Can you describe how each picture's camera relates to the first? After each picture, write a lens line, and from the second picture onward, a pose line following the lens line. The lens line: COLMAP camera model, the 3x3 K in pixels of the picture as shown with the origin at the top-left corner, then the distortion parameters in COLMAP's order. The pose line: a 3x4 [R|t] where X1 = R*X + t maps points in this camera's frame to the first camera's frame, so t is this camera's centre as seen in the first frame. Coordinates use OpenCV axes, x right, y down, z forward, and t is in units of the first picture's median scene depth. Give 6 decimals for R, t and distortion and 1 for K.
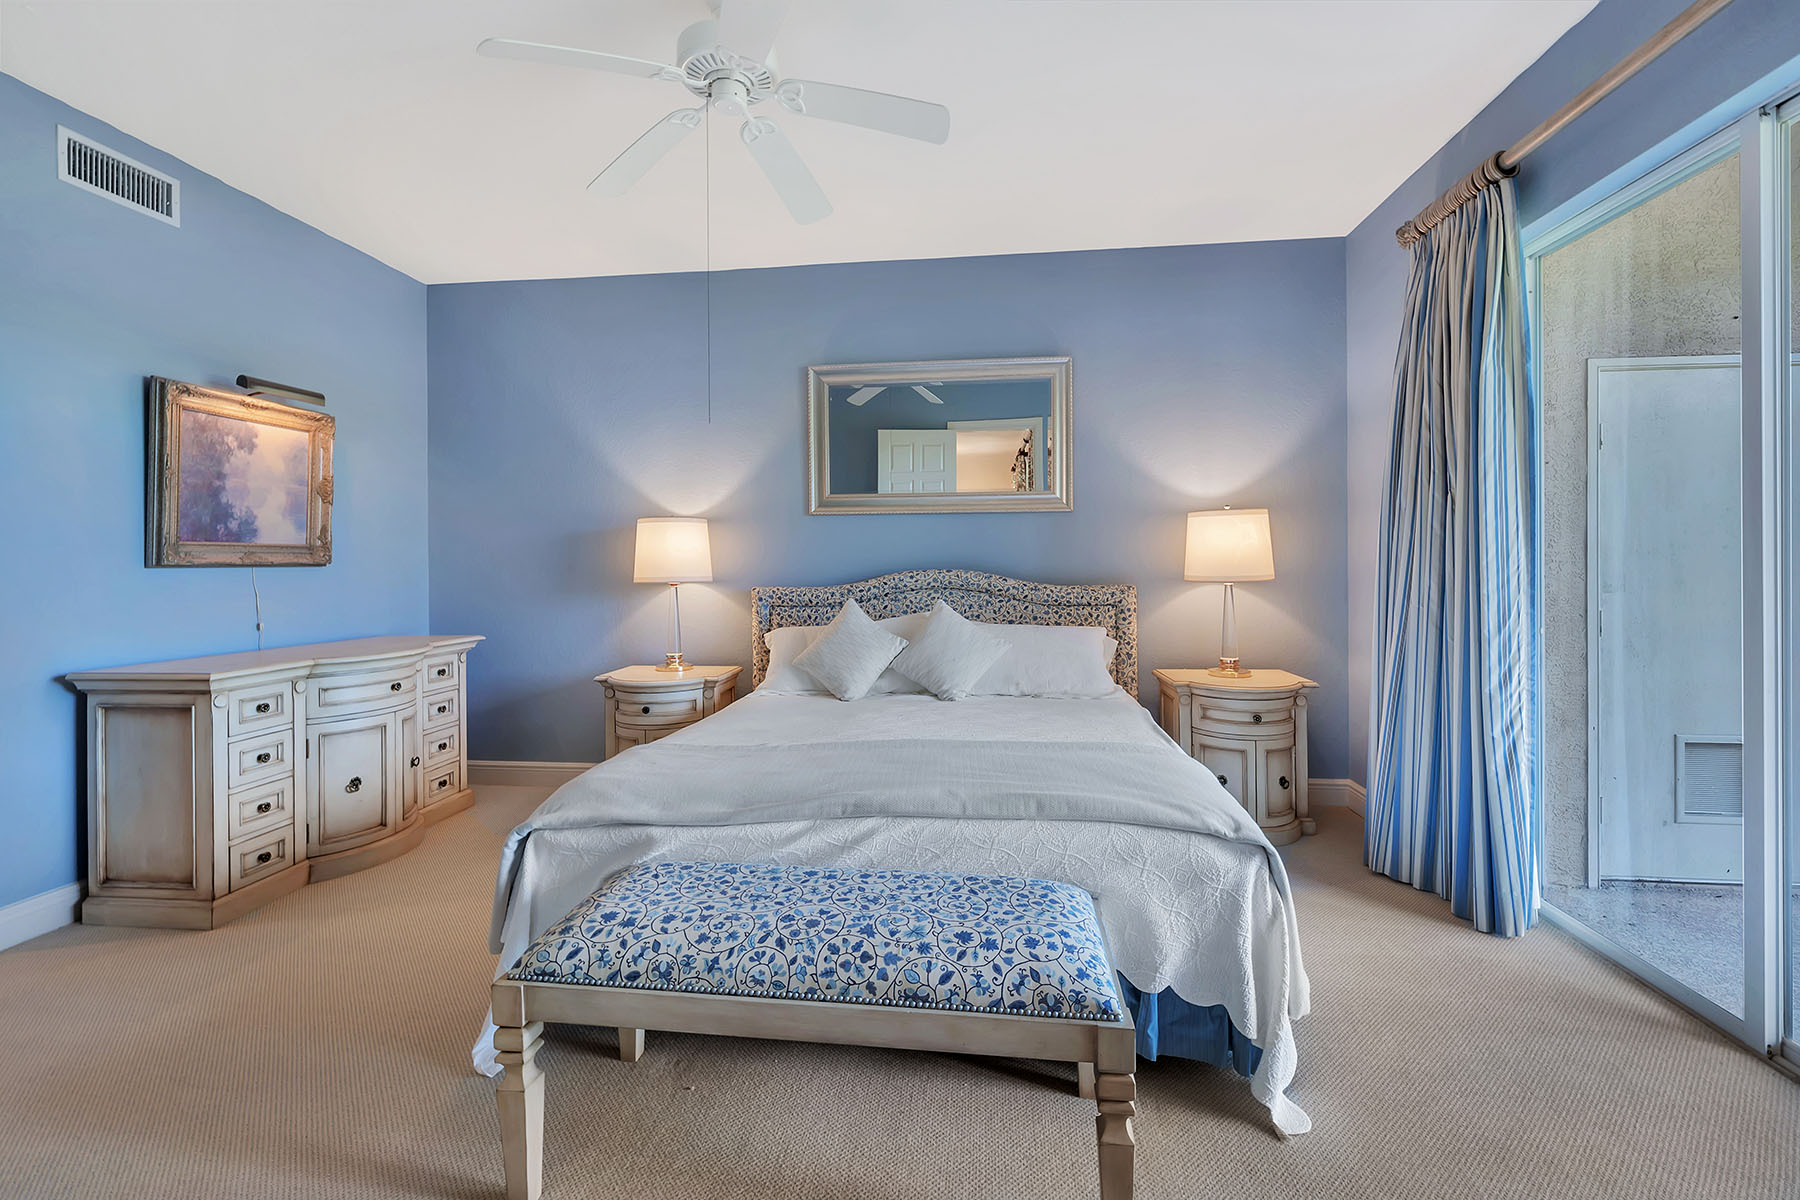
lens RADIAL K [[727.2, 0, 906.7], [0, 727.2, 570.4], [0, 0, 1]] dist [-0.000537, -0.000285]
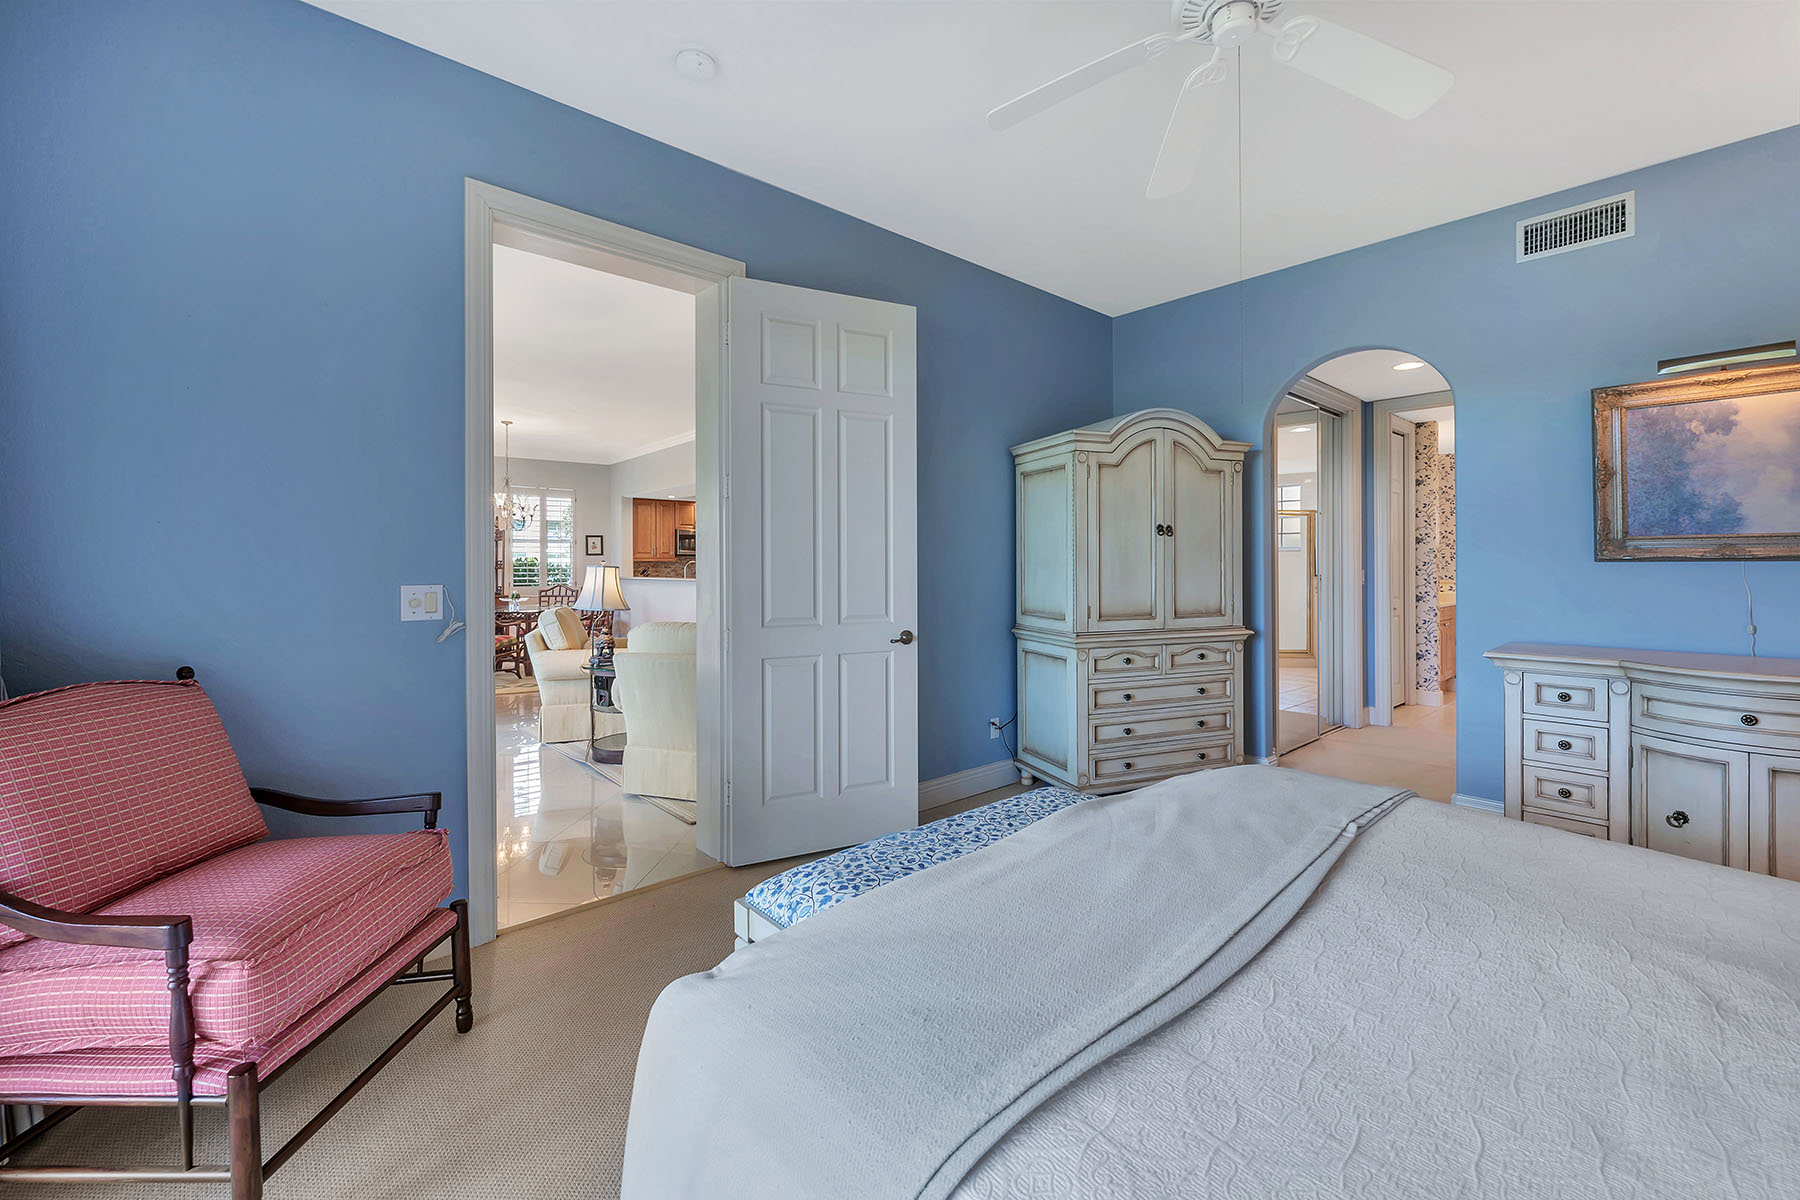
lens RADIAL K [[727.2, 0, 906.7], [0, 727.2, 570.4], [0, 0, 1]] dist [-0.000537, -0.000285]
pose [[-0.650376, 0.015086, -0.759463, 0.475468], [-0.001183, 0.999781, 0.020872, -0.011284], [0.759611, 0.014473, -0.650216, 0.890815]]
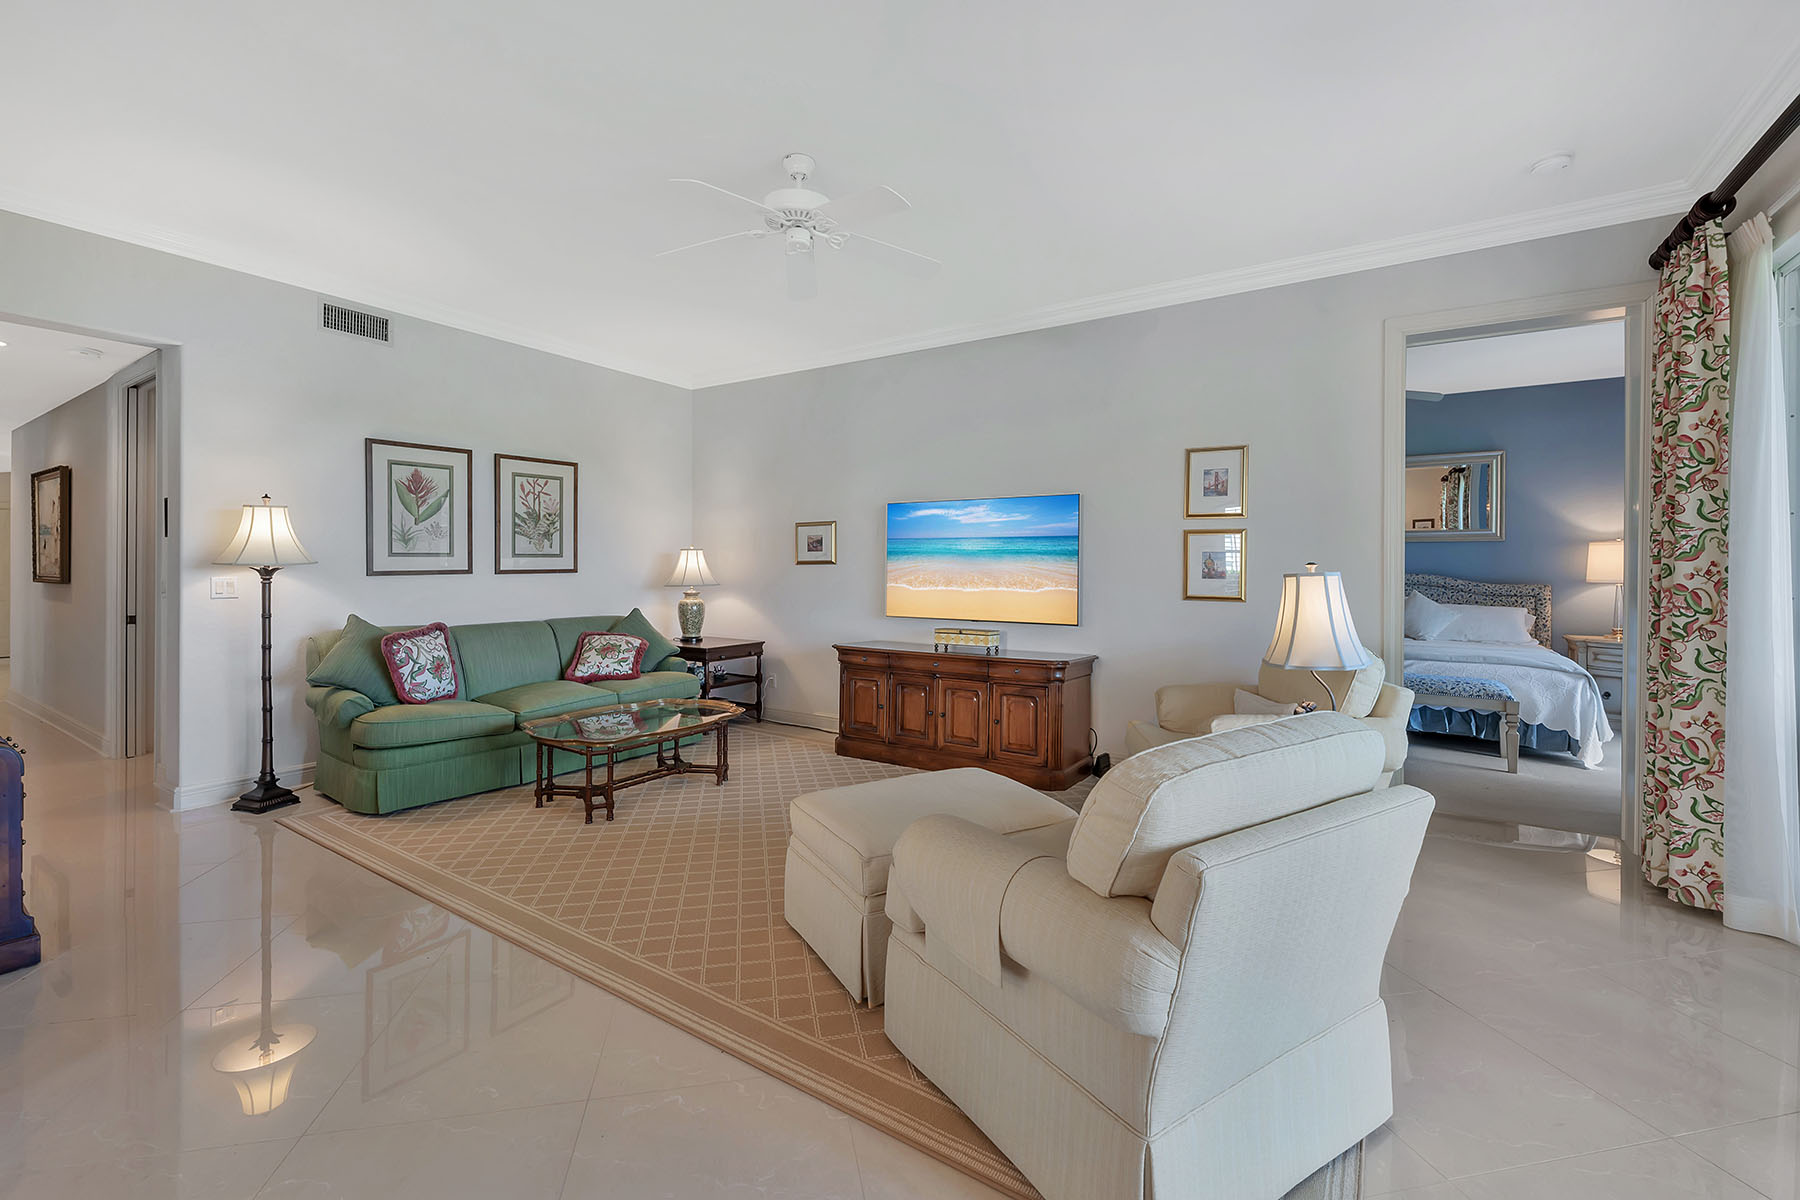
lens RADIAL K [[727.2, 0, 906.7], [0, 727.2, 570.4], [0, 0, 1]] dist [-0.000537, -0.000285]
pose [[0.890374, 0.012473, -0.455058, -0.276034], [-0.014835, 0.999889, -0.001621, 0.012301], [0.454987, 0.008194, 0.890460, -1.308786]]
